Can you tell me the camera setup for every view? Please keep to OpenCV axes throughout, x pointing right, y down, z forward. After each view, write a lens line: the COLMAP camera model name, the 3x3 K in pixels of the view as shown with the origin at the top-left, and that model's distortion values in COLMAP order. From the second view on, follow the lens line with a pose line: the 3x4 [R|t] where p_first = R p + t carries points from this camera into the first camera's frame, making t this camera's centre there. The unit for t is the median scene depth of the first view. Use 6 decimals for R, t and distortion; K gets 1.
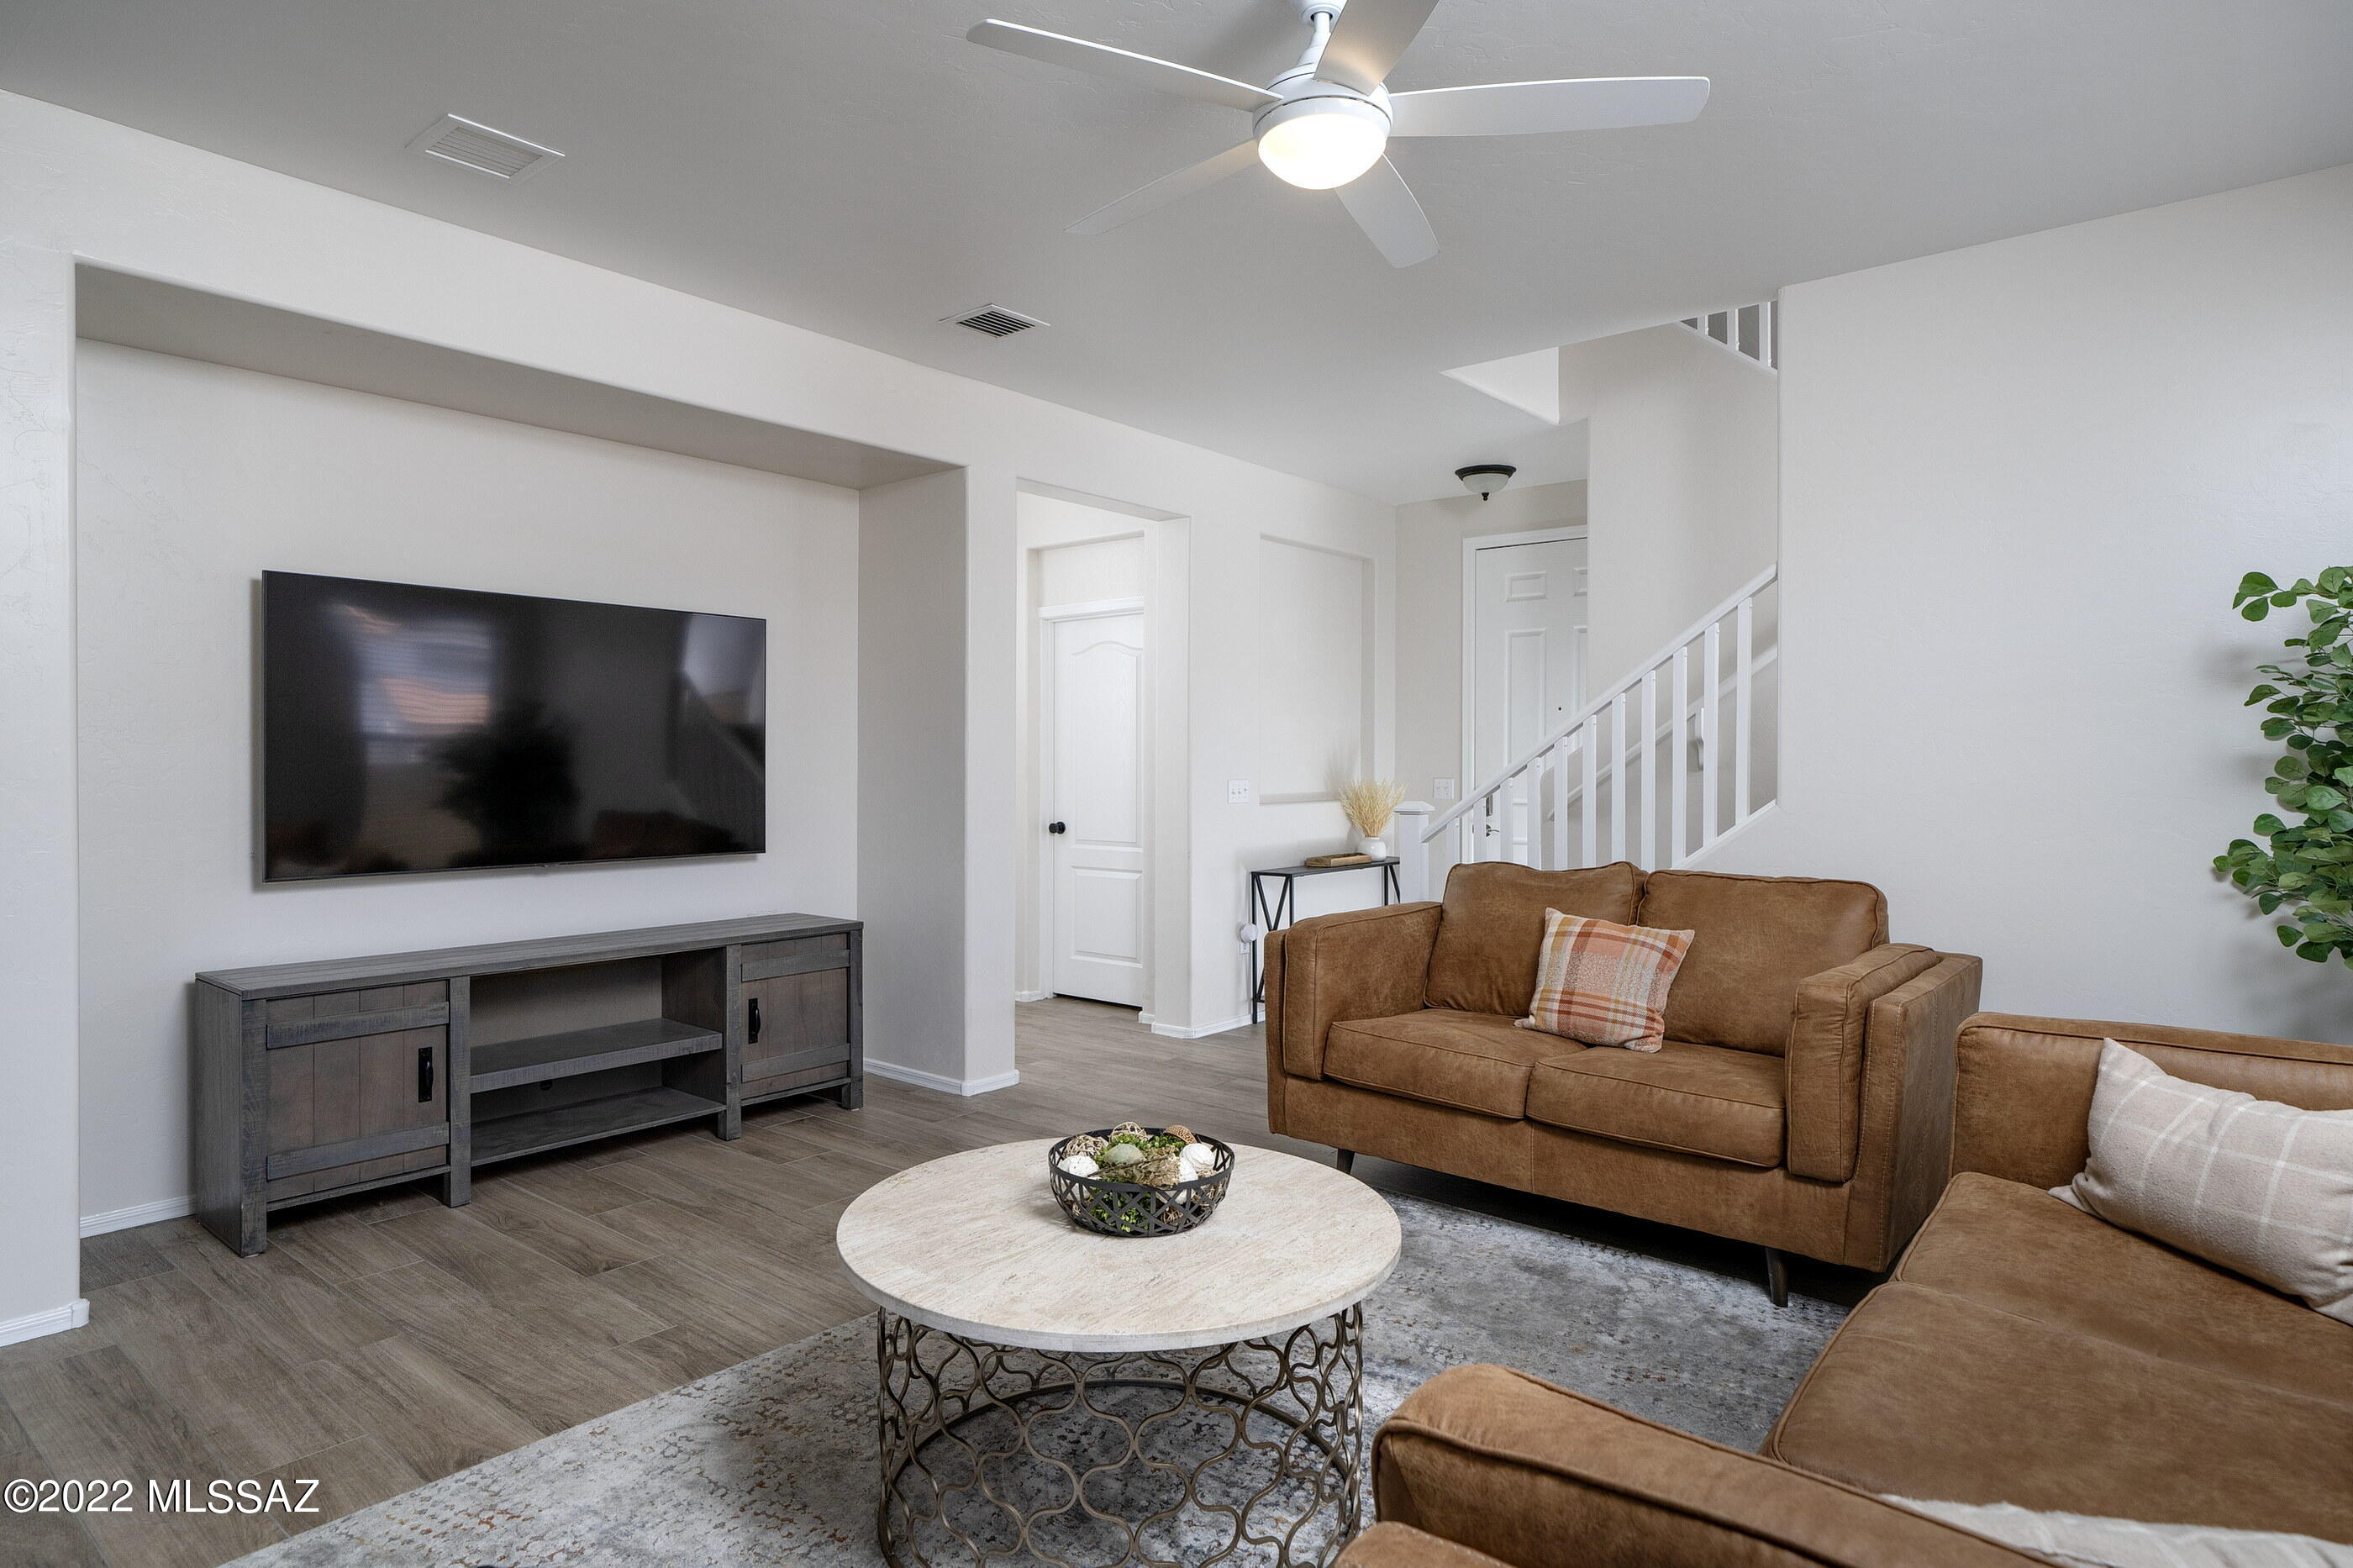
lens RADIAL K [[1260.9, 0, 1116.5], [0, 1260.9, 771.4], [0, 0, 1]] dist [-0.025096, -0.000131]
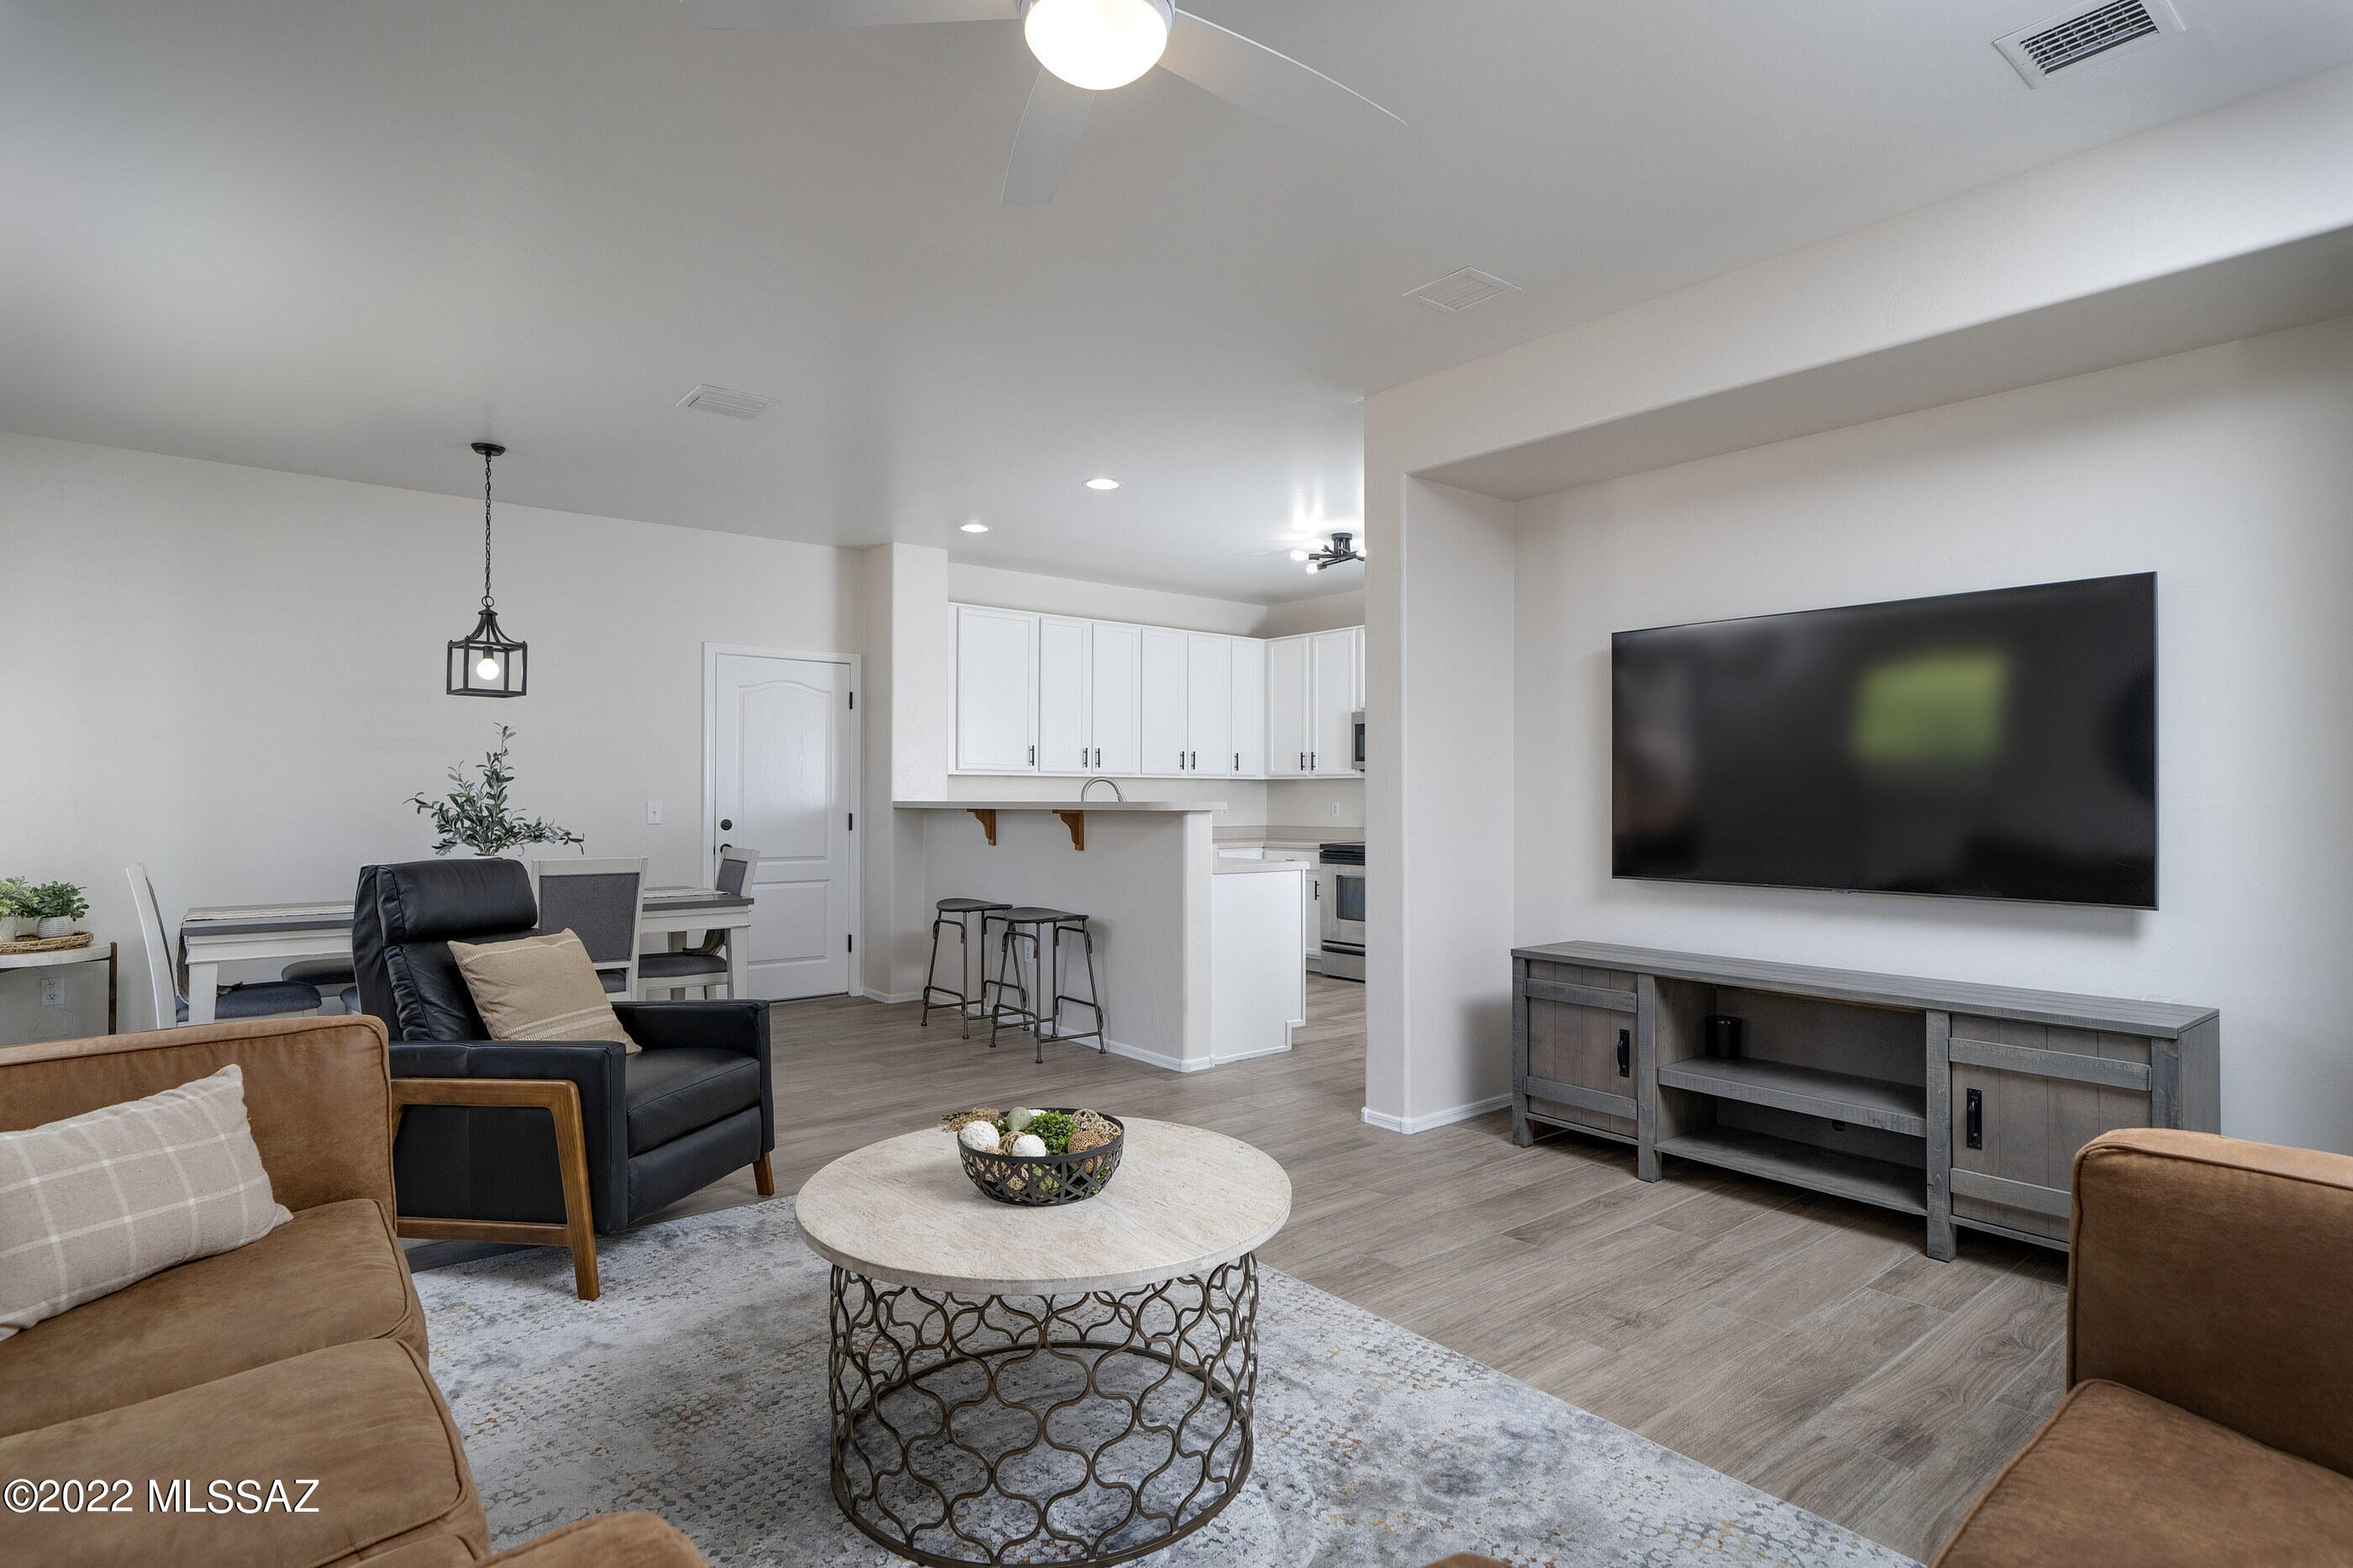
lens RADIAL K [[1207.2, 0, 1179.0], [0, 1207.2, 783.9], [0, 0, 1]] dist [-0.000523, -0.000753]
pose [[-0.151229, -0.009400, -0.988454, 0.618986], [-0.011797, 0.999901, -0.007704, 0.006372], [0.988428, 0.010496, -0.151325, 0.760110]]
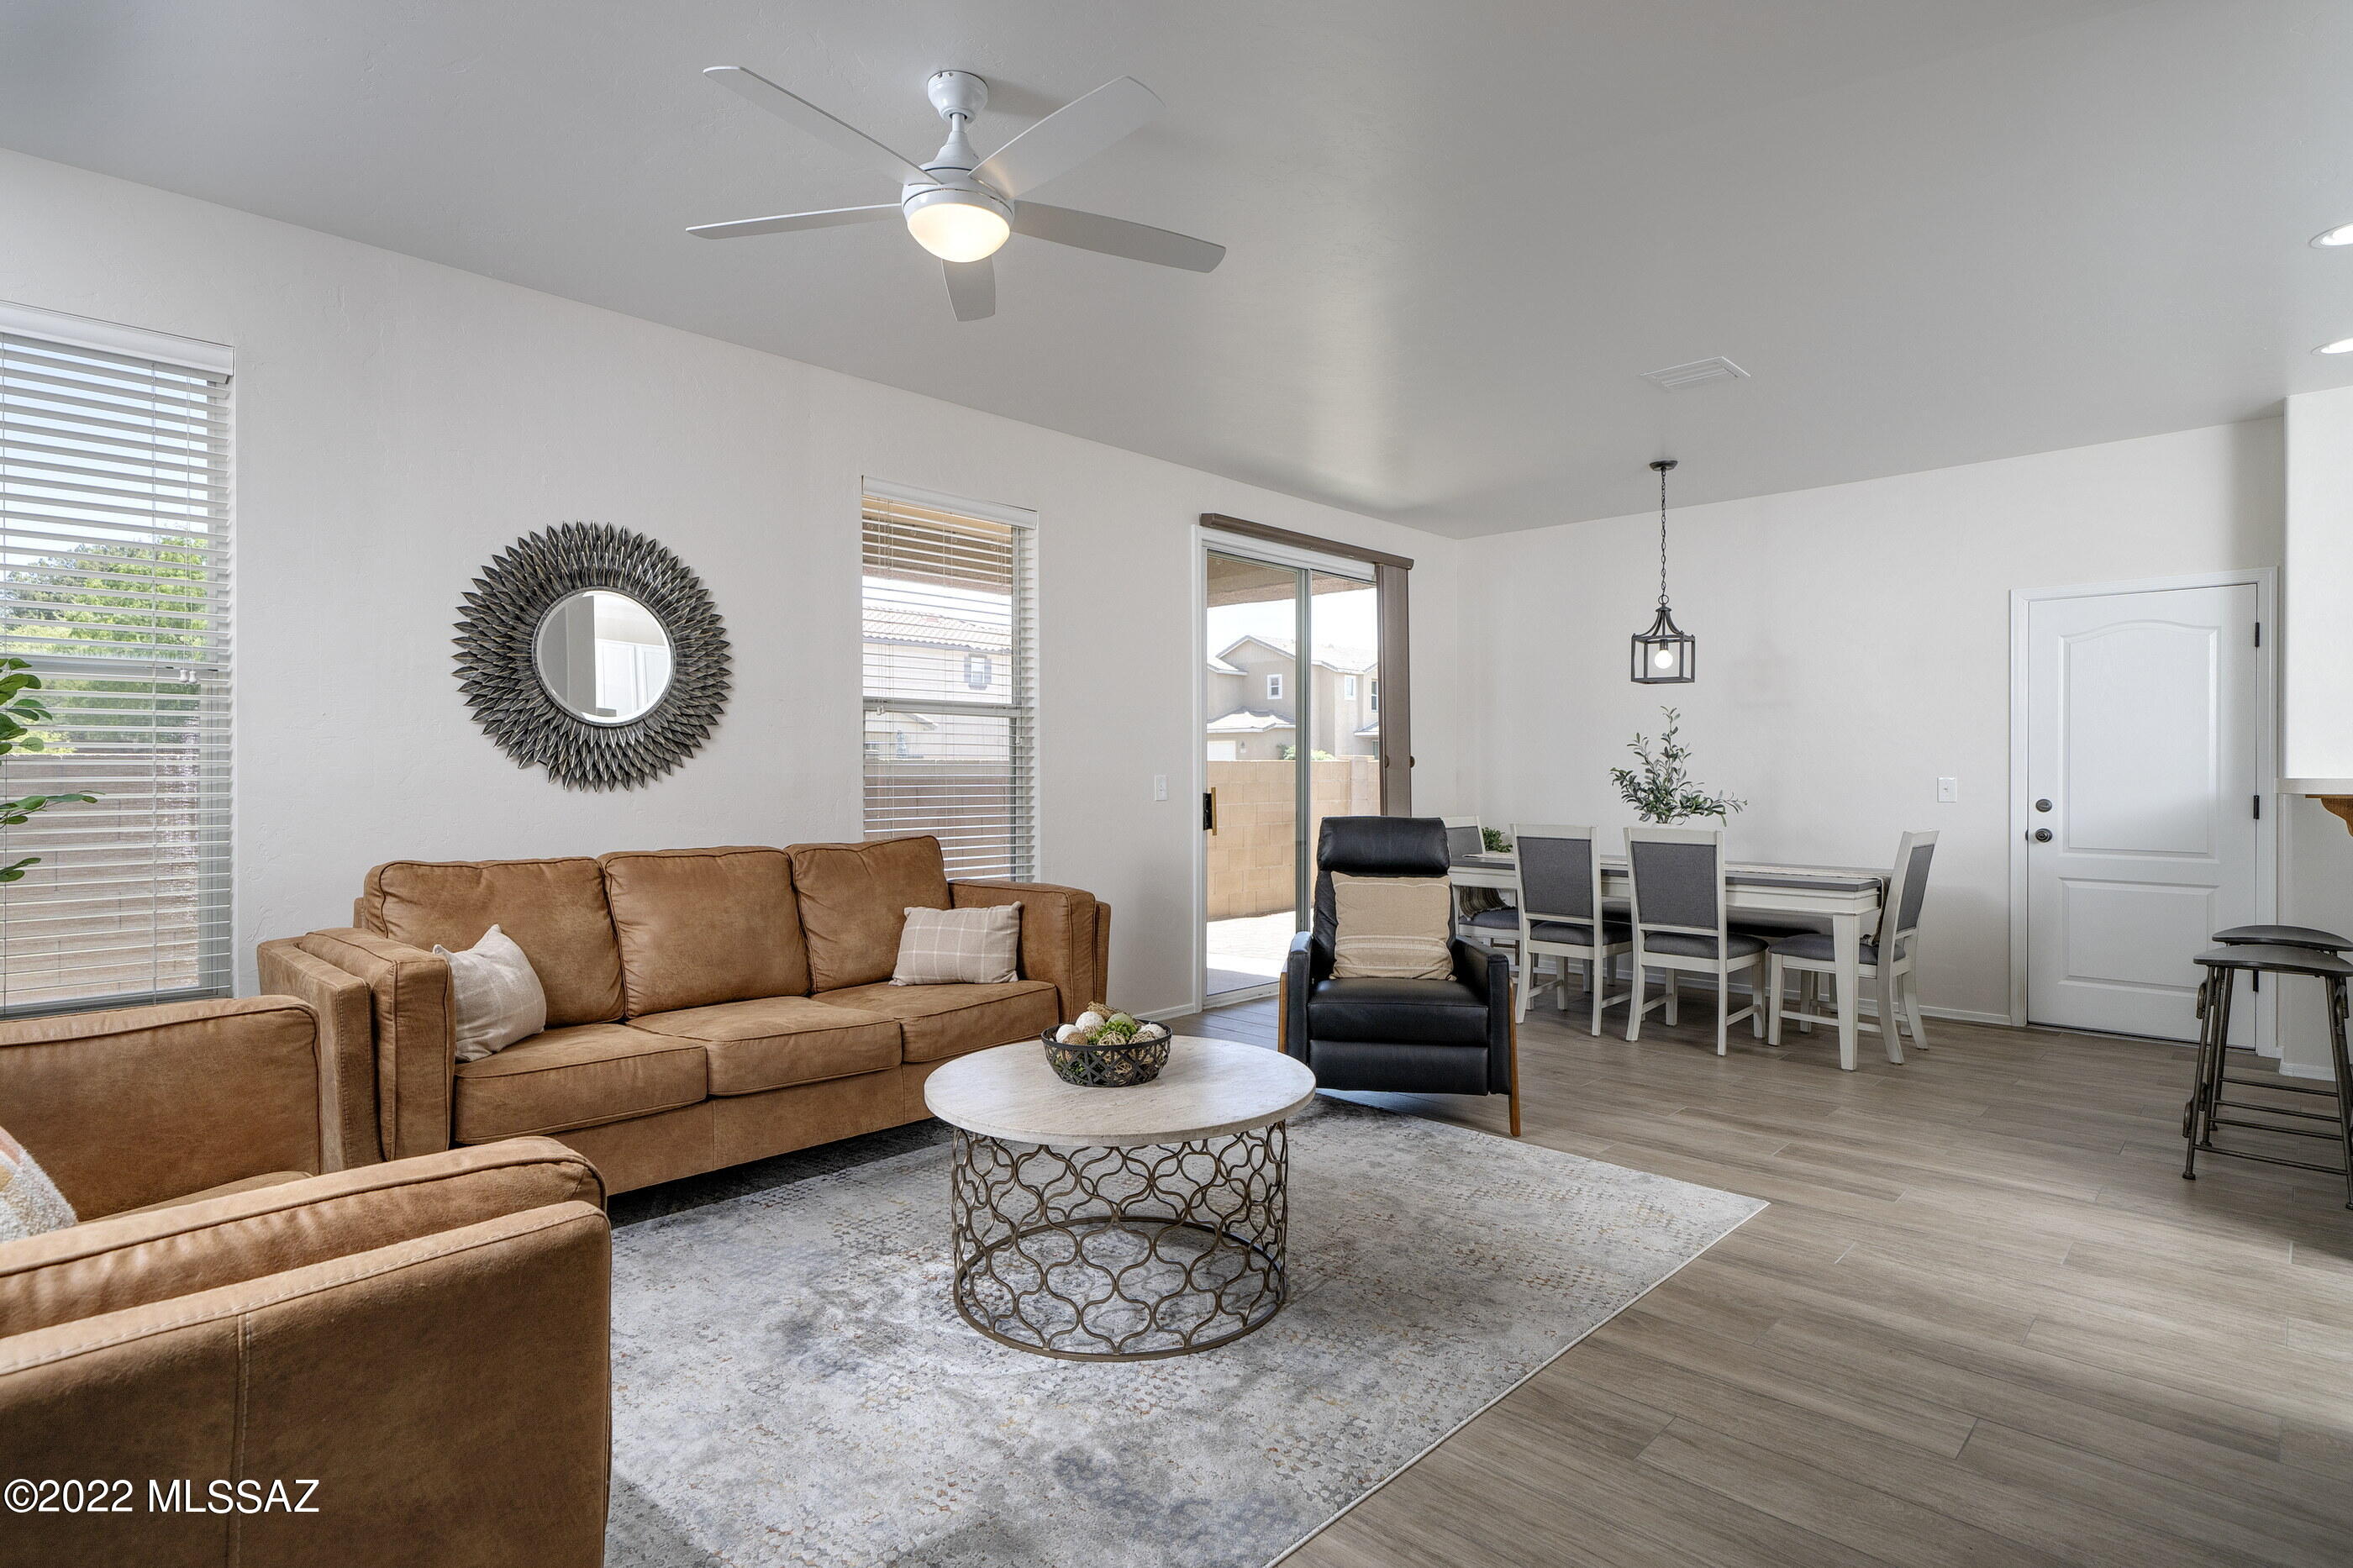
lens RADIAL K [[1207.2, 0, 1160.4], [0, 1207.2, 780.6], [0, 0, 1]] dist [-0.000523, -0.000753]
pose [[-0.999311, 0.000055, 0.037120, -0.063119], [0.000731, 0.999834, 0.018193, 0.001987], [-0.037113, 0.018207, -0.999145, 1.392622]]
